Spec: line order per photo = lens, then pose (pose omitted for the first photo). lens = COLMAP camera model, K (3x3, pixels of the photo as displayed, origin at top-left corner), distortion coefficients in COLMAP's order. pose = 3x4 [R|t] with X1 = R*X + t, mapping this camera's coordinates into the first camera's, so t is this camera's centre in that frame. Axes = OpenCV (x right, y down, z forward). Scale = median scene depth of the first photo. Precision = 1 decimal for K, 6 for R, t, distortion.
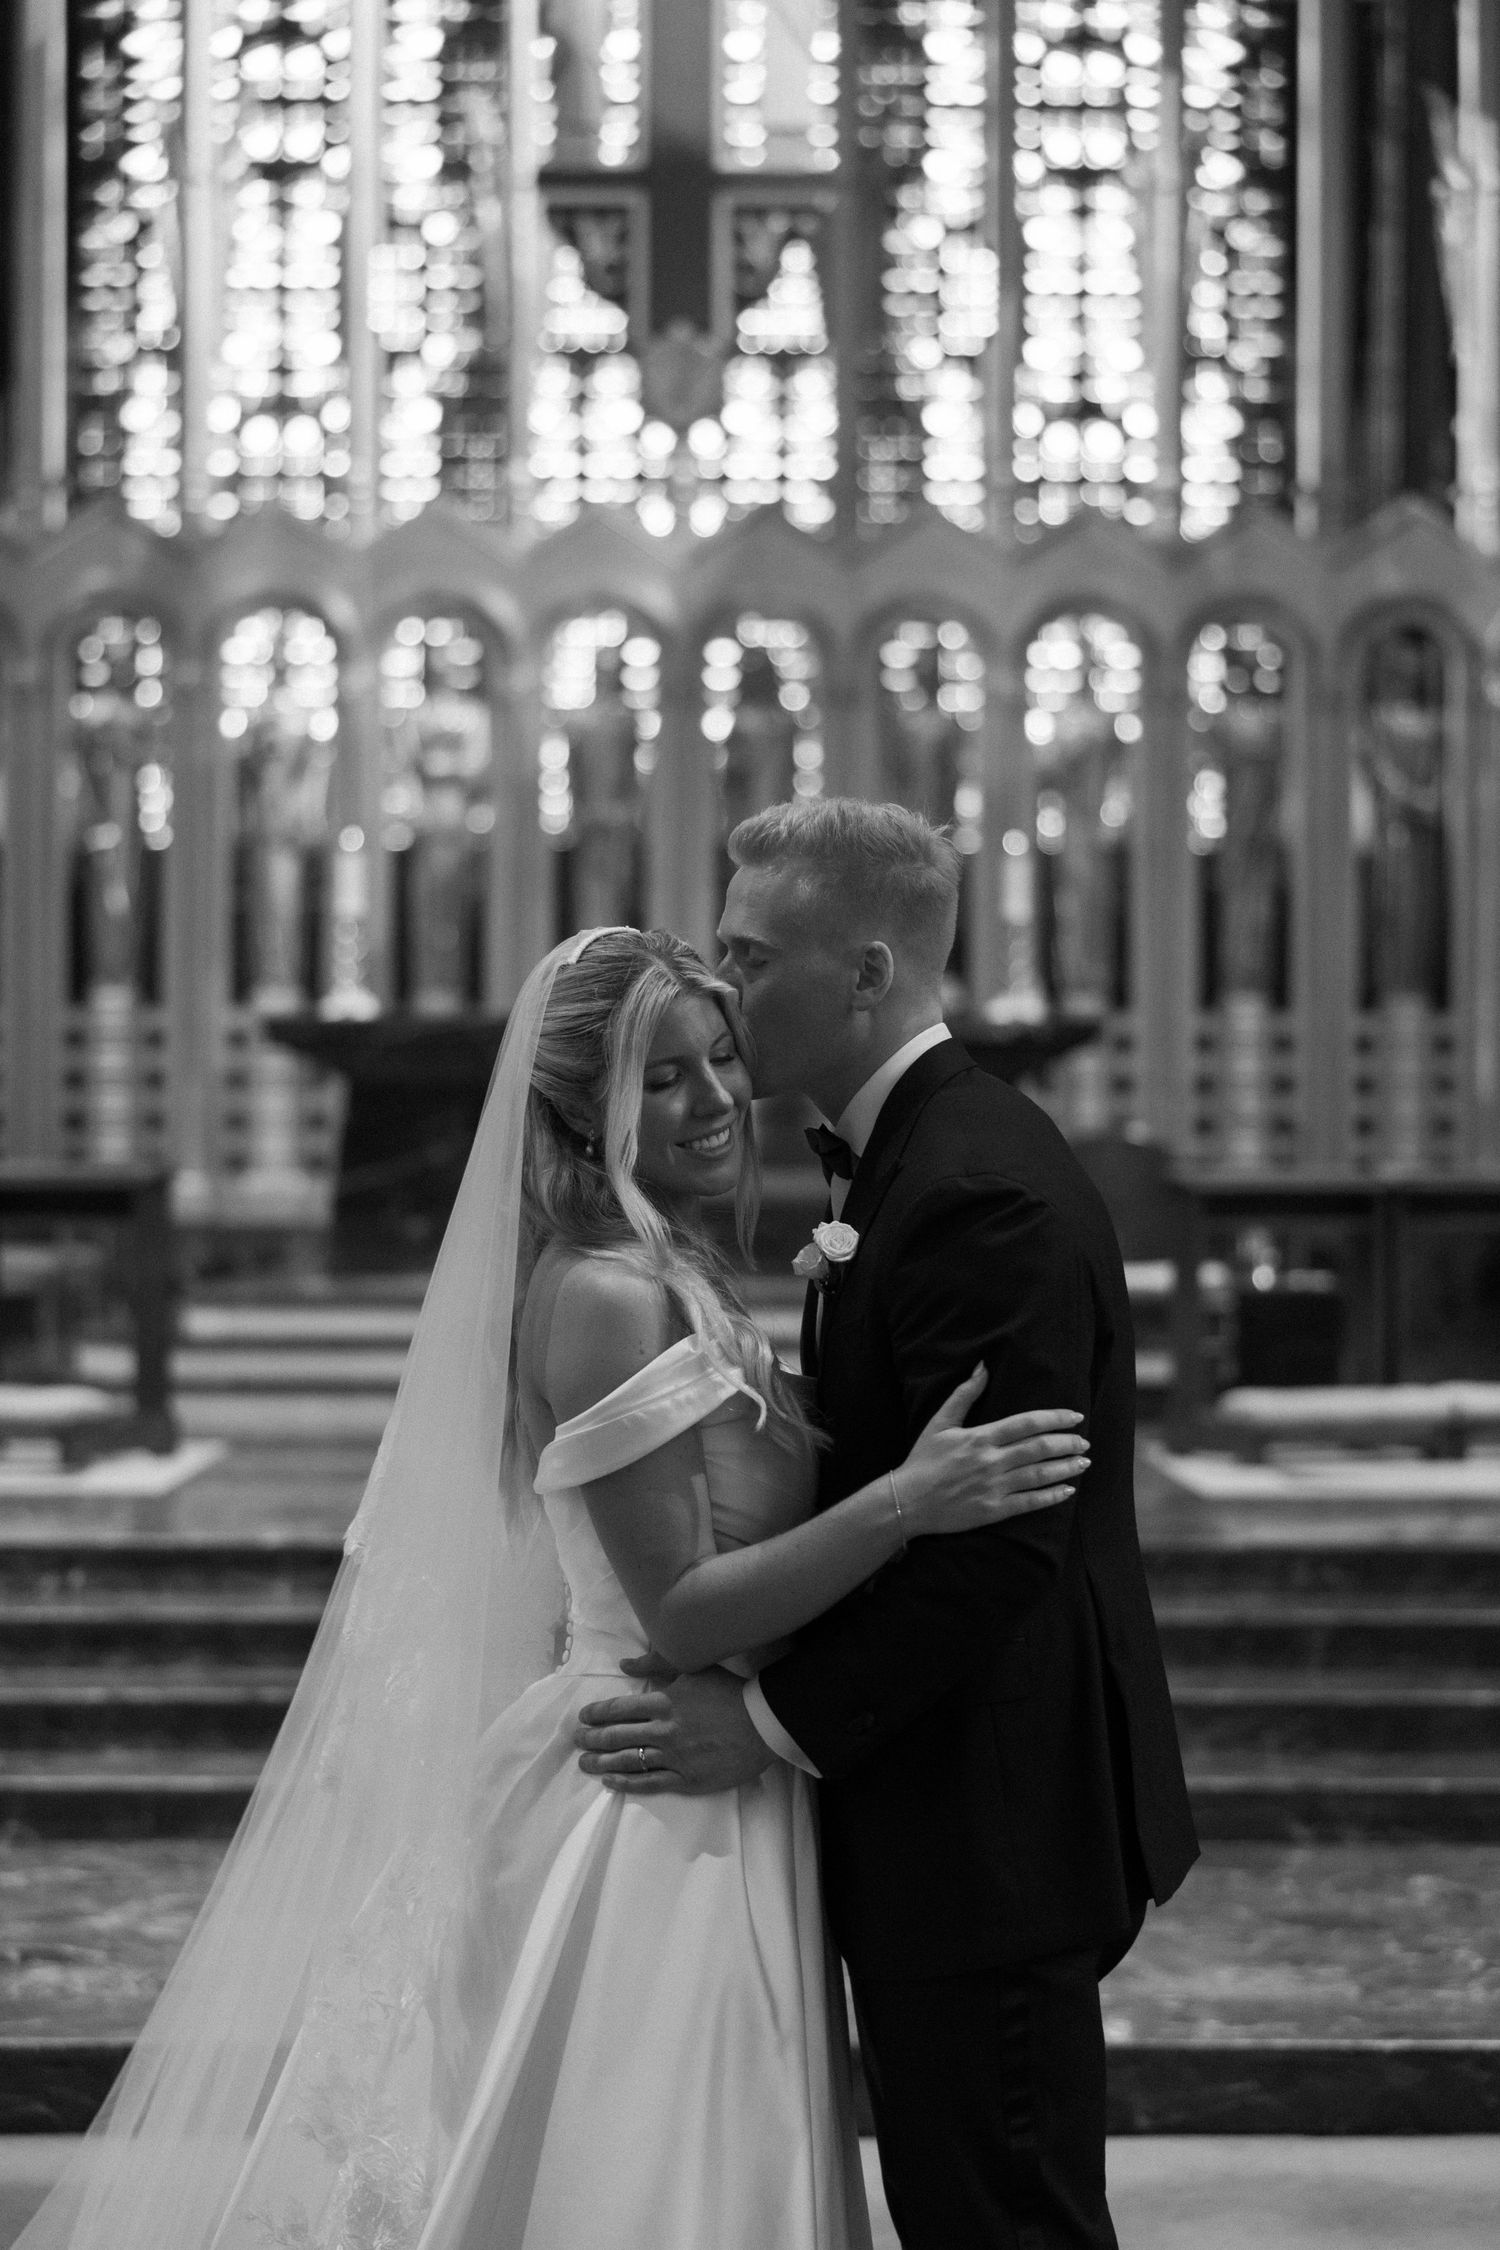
lens RADIAL K [[2835.5, 0, 750.0], [0, 2835.5, 1125.0], [0, 0, 1]] dist [0.001778, 0.009298]
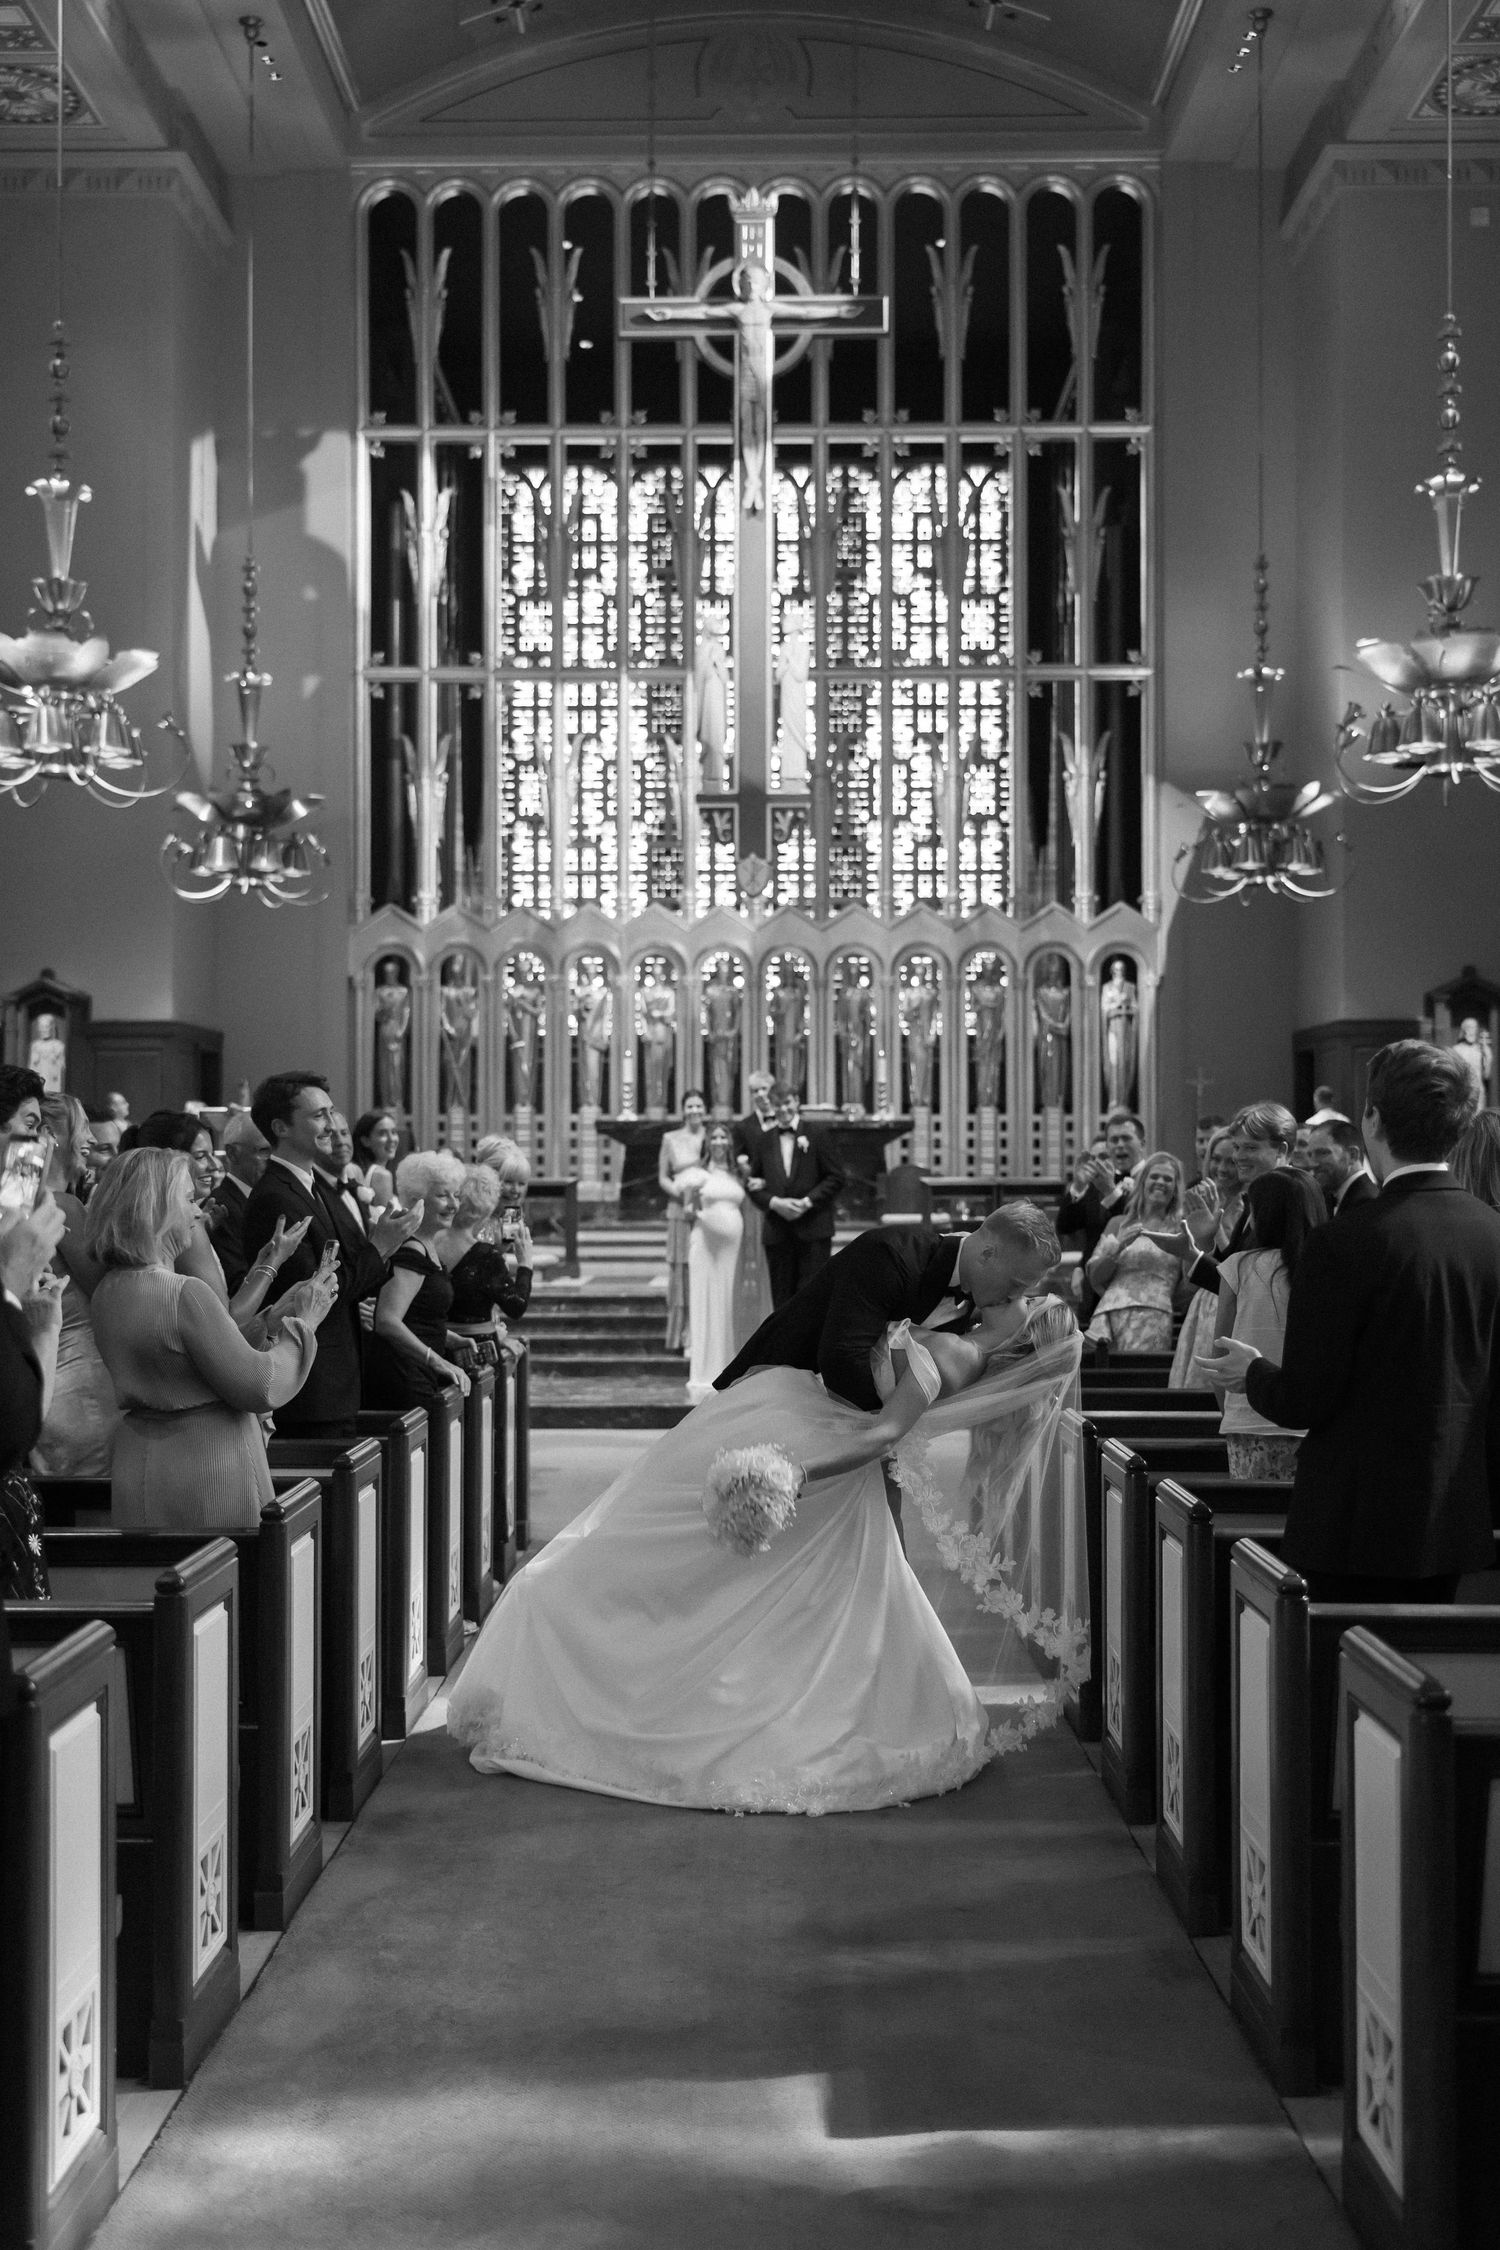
lens RADIAL K [[2273.8, 0, 736.5], [0, 2273.8, 1130.5], [0, 0, 1]] dist [0.118577, -0.001190]
pose [[0.999049, -0.004606, -0.043367, 0.044778], [0.004410, 0.999980, -0.004613, -0.017224], [0.043387, 0.004417, 0.999049, -0.967661]]
